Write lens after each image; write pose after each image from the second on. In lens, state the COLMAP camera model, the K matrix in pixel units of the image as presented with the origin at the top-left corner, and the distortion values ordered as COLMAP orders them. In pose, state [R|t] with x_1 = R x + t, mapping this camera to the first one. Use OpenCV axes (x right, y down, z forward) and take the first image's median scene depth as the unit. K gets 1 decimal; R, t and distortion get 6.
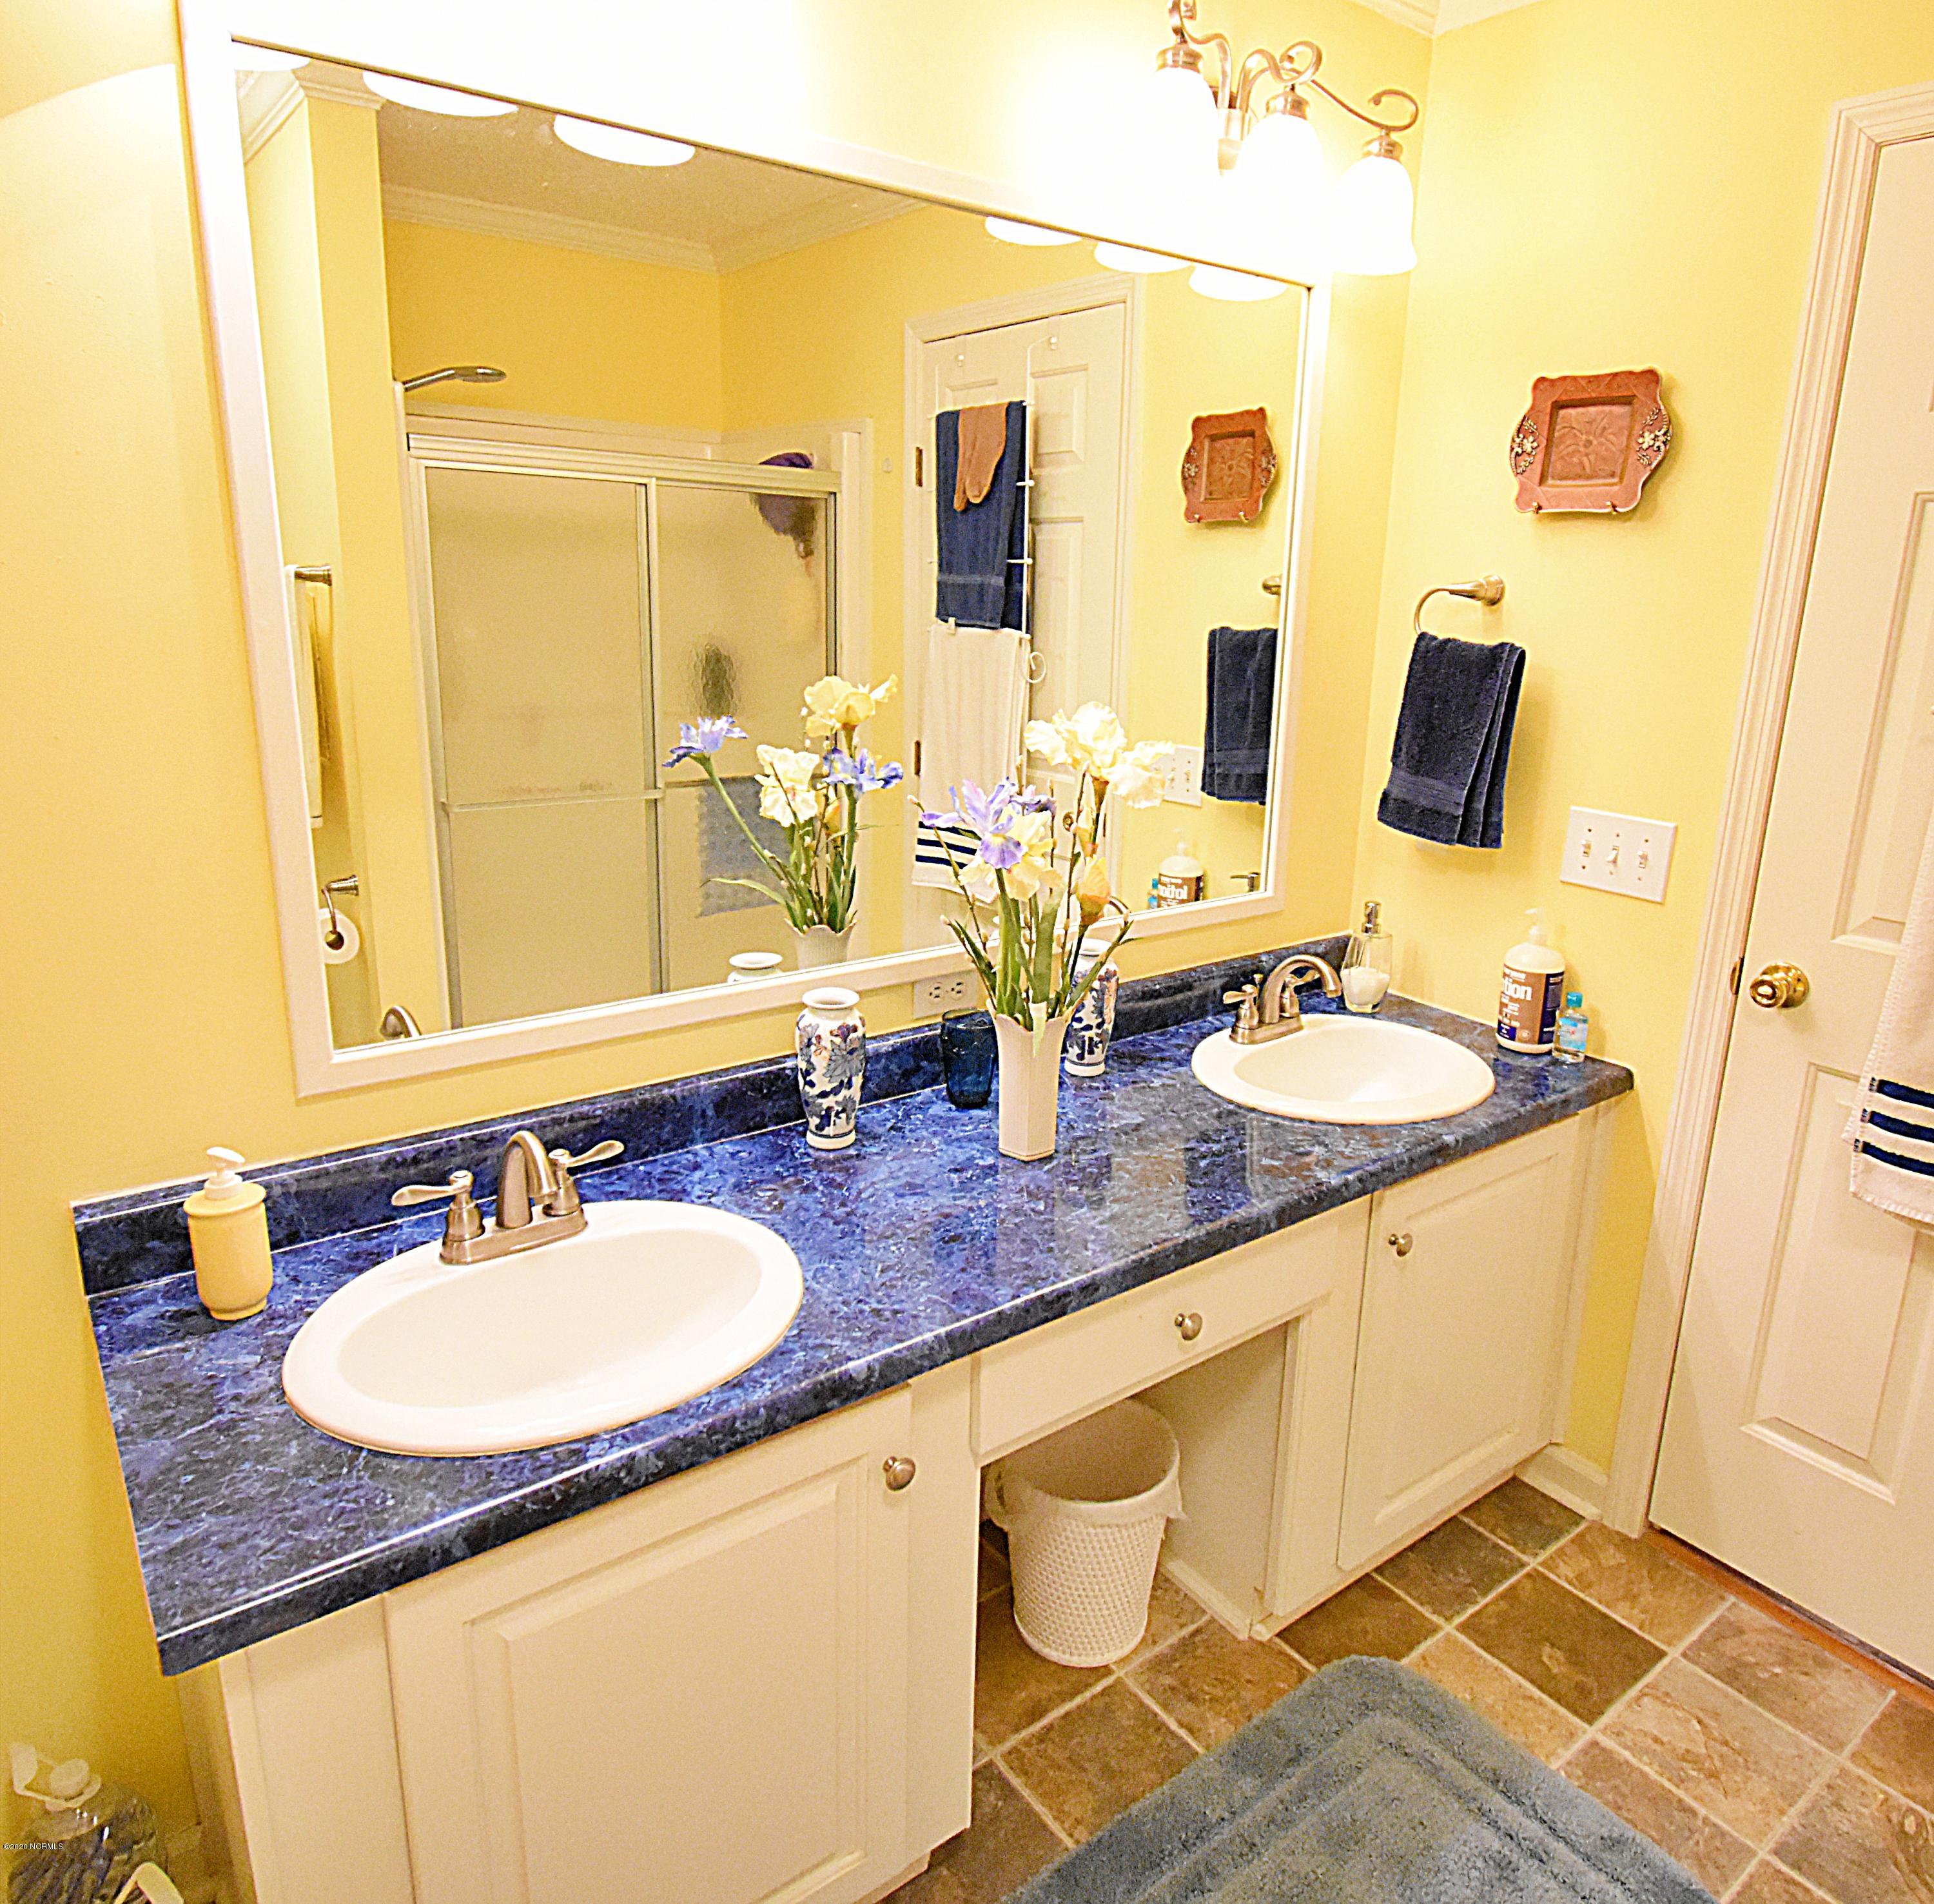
lens RADIAL K [[1338.5, 0, 1016.4], [0, 1338.5, 914.7], [0, 0, 1]] dist [-0.018830, -0.005139]
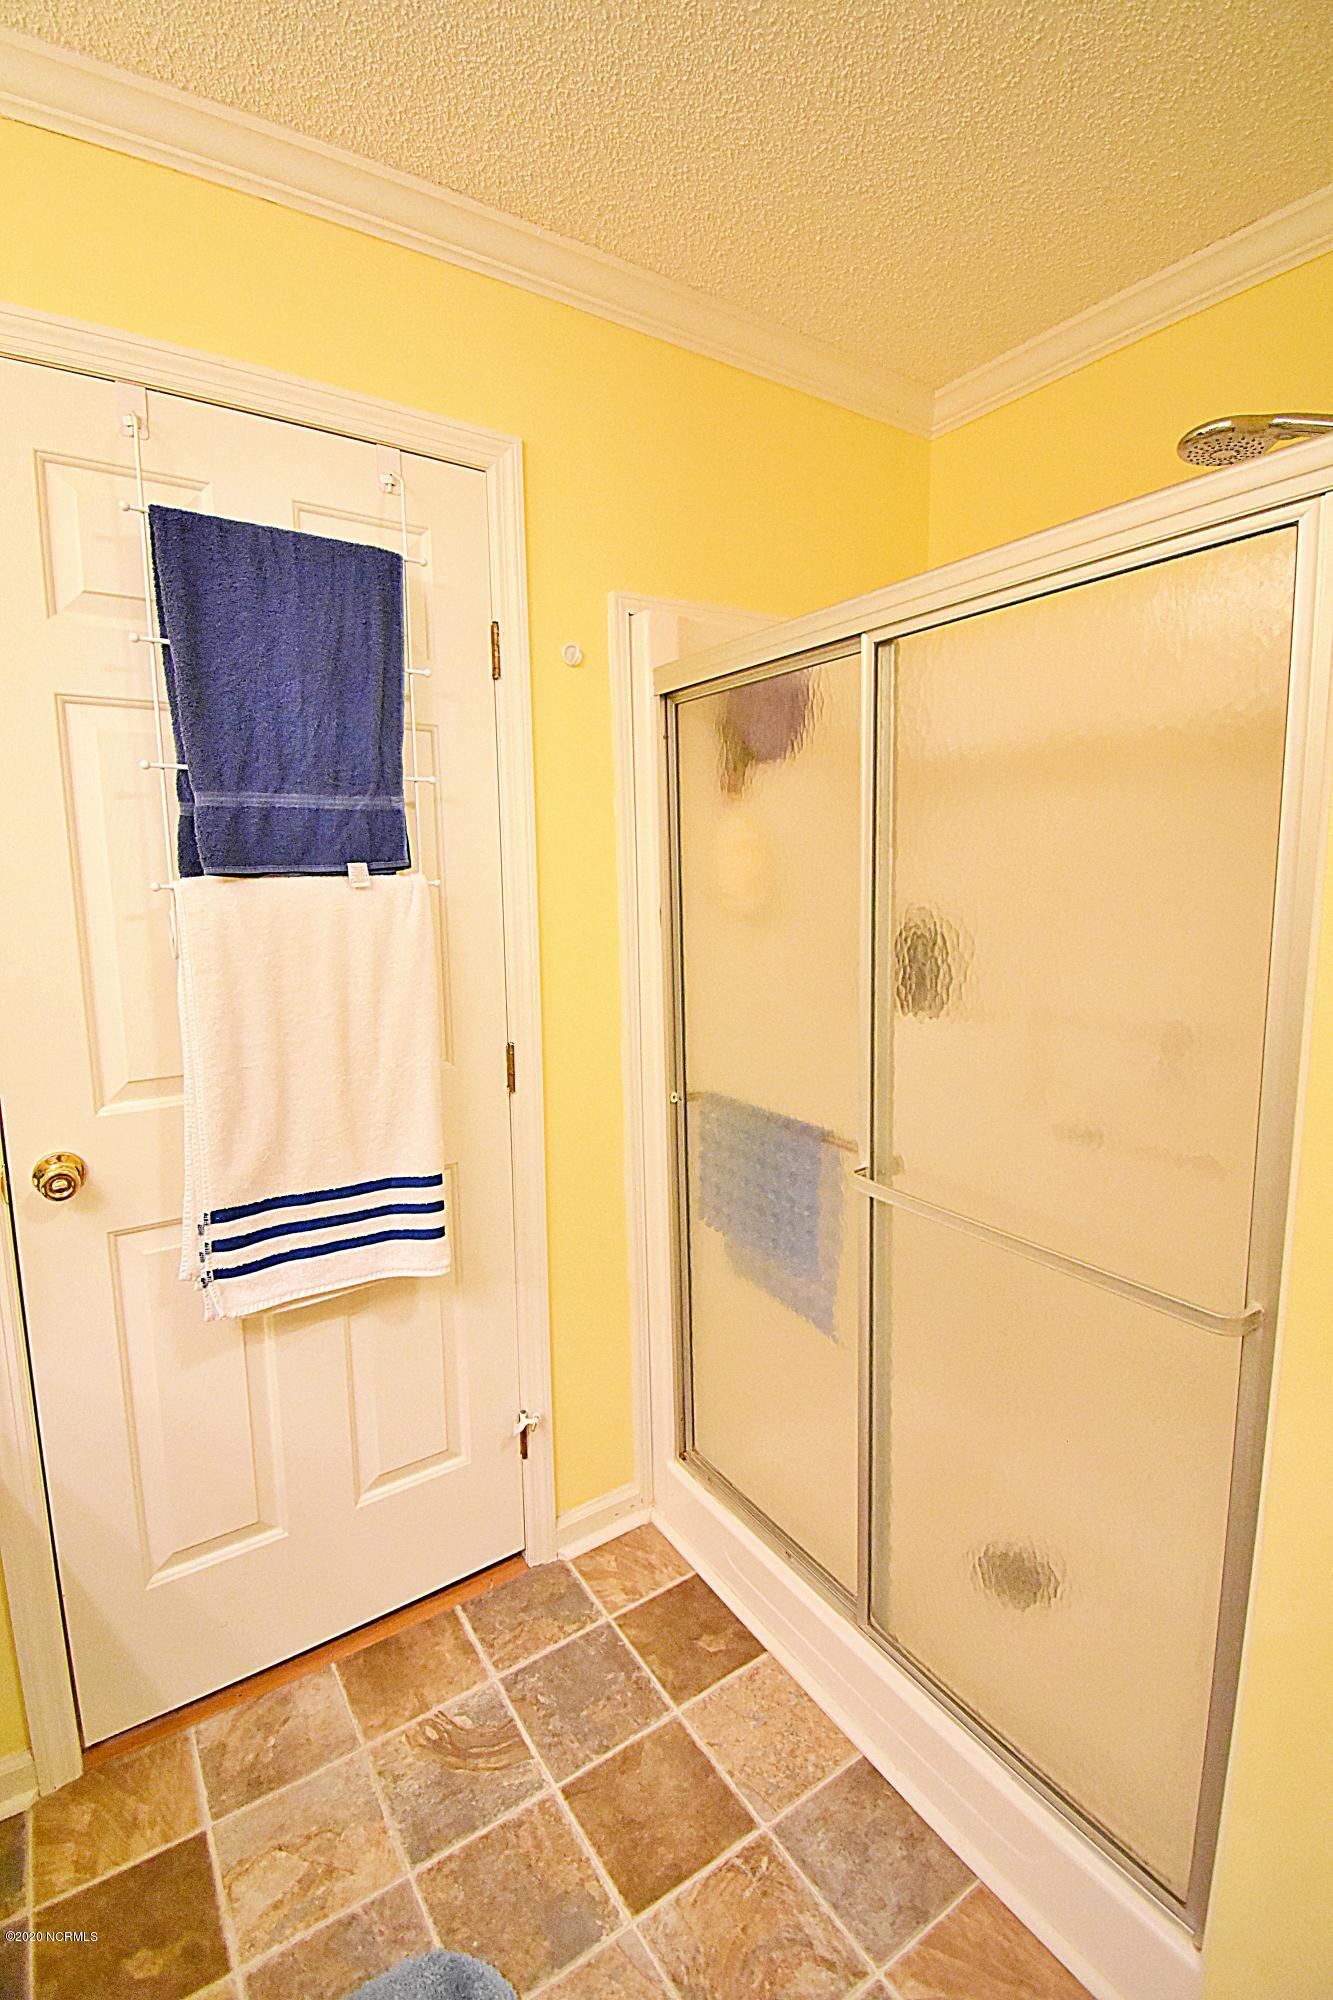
lens RADIAL K [[888.3, 0, 656.7], [0, 888.3, 989.8], [0, 0, 1]] dist [-0.012778, -0.008580]
pose [[0.069667, -0.155244, 0.985417, -0.023244], [0.258044, 0.957001, 0.132524, -0.040066], [-0.963618, 0.245048, 0.106731, 0.346599]]
